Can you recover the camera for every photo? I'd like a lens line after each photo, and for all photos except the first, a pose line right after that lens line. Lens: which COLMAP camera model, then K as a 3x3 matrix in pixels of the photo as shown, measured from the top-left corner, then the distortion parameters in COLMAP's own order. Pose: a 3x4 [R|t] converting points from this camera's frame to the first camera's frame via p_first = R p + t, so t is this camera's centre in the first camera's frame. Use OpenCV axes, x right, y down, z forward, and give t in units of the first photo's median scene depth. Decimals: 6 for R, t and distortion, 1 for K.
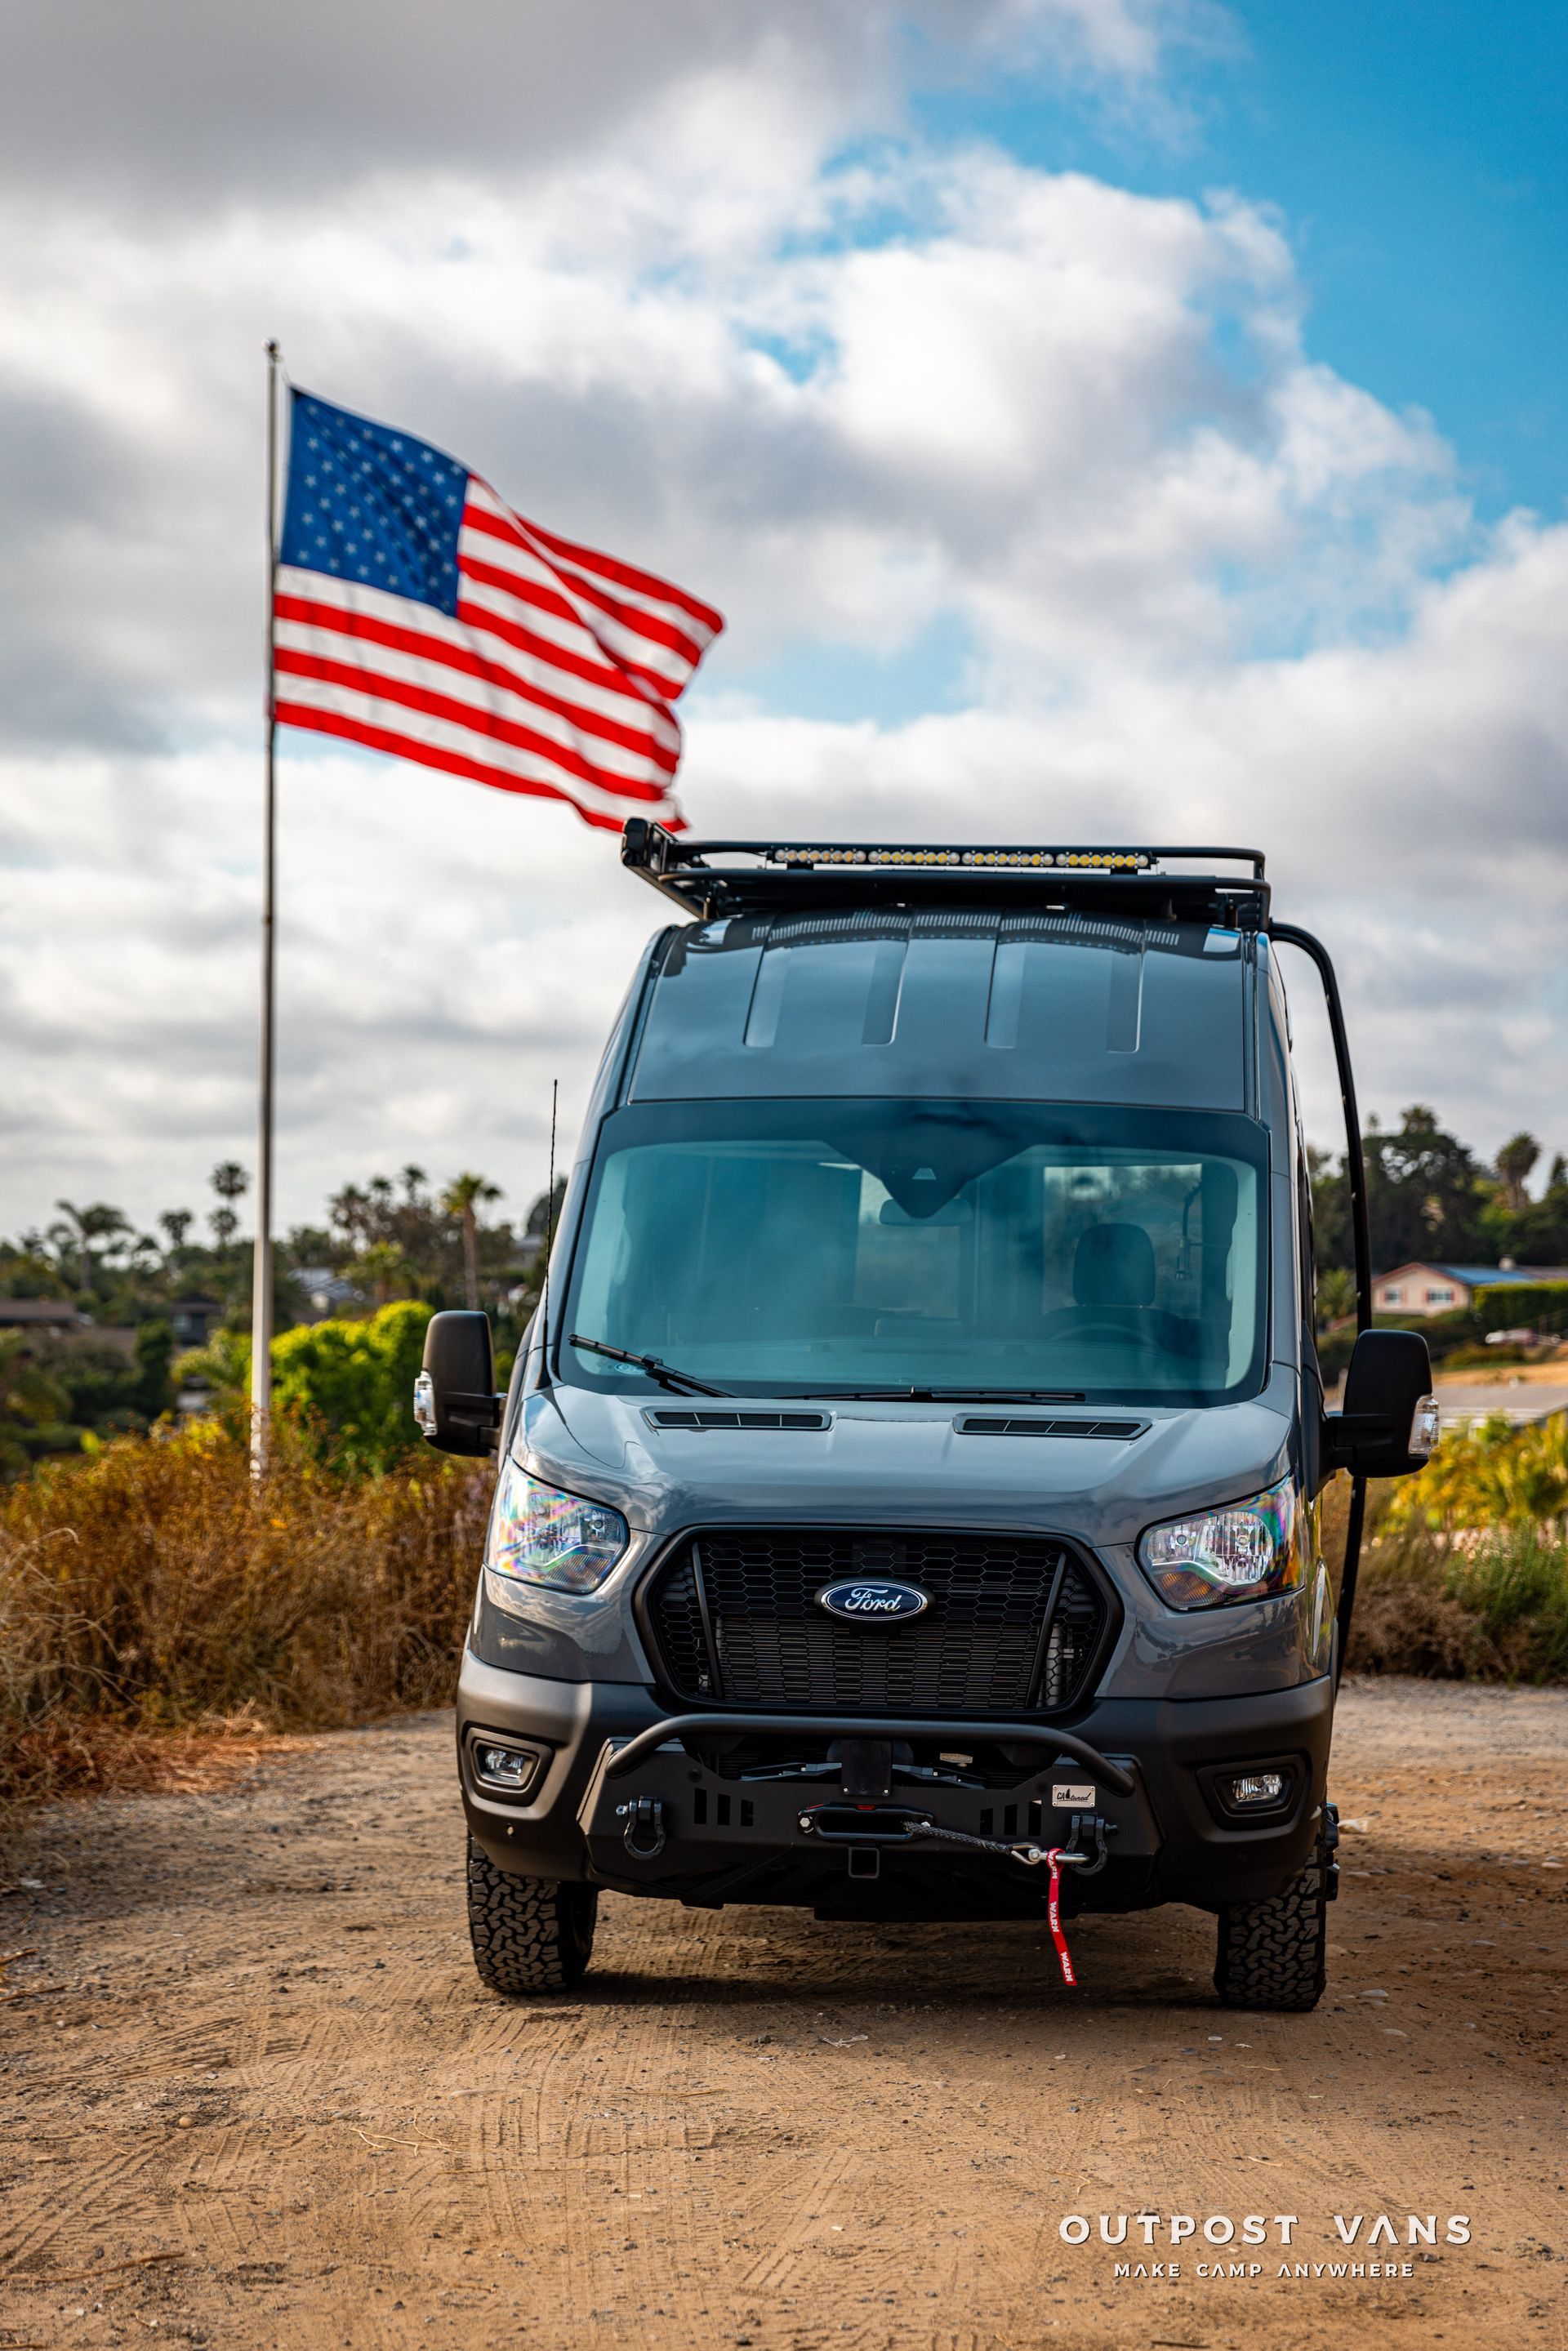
lens RADIAL K [[4685.7, 0, 796.8], [0, 4685.7, 1205.4], [0, 0, 1]] dist [-0.004680, 0.234671]
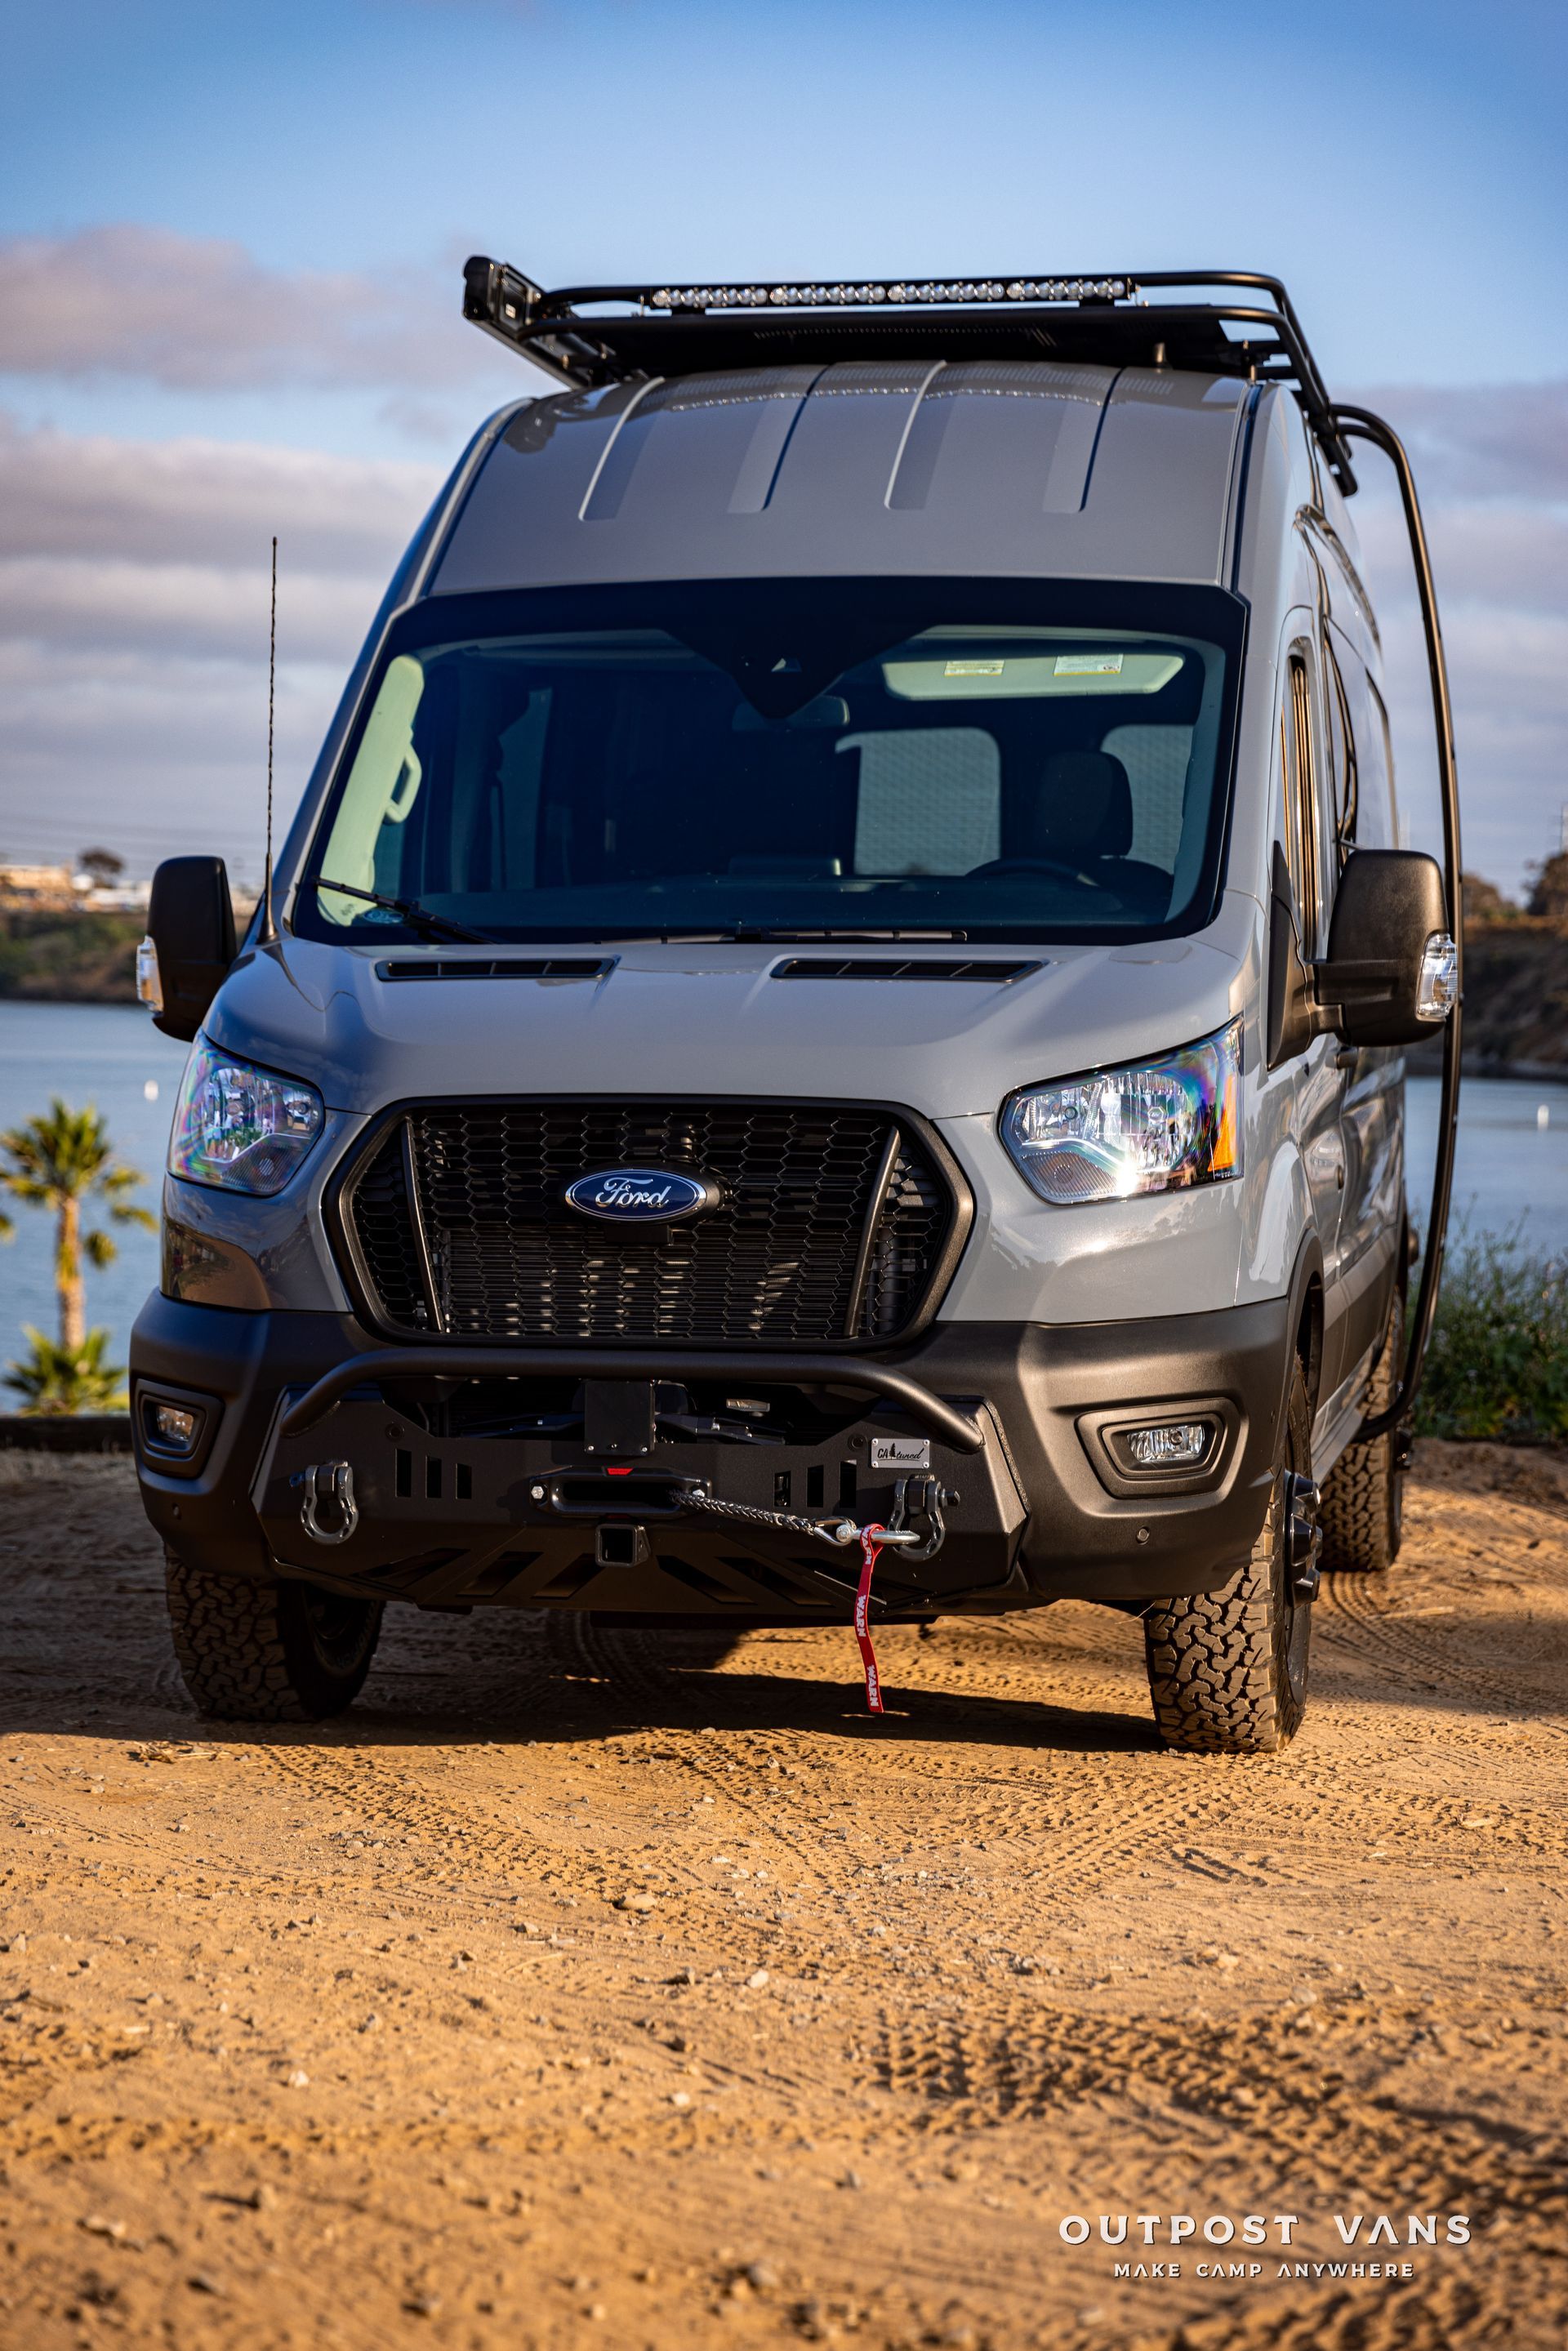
lens RADIAL K [[4685.7, 0, 796.8], [0, 4685.7, 1205.4], [0, 0, 1]] dist [-0.004680, 0.234671]
pose [[0.996653, -0.014512, -0.080447, 0.100231], [0.018268, 0.998767, 0.046153, 0.051933], [0.079678, -0.047468, 0.995690, 0.263604]]
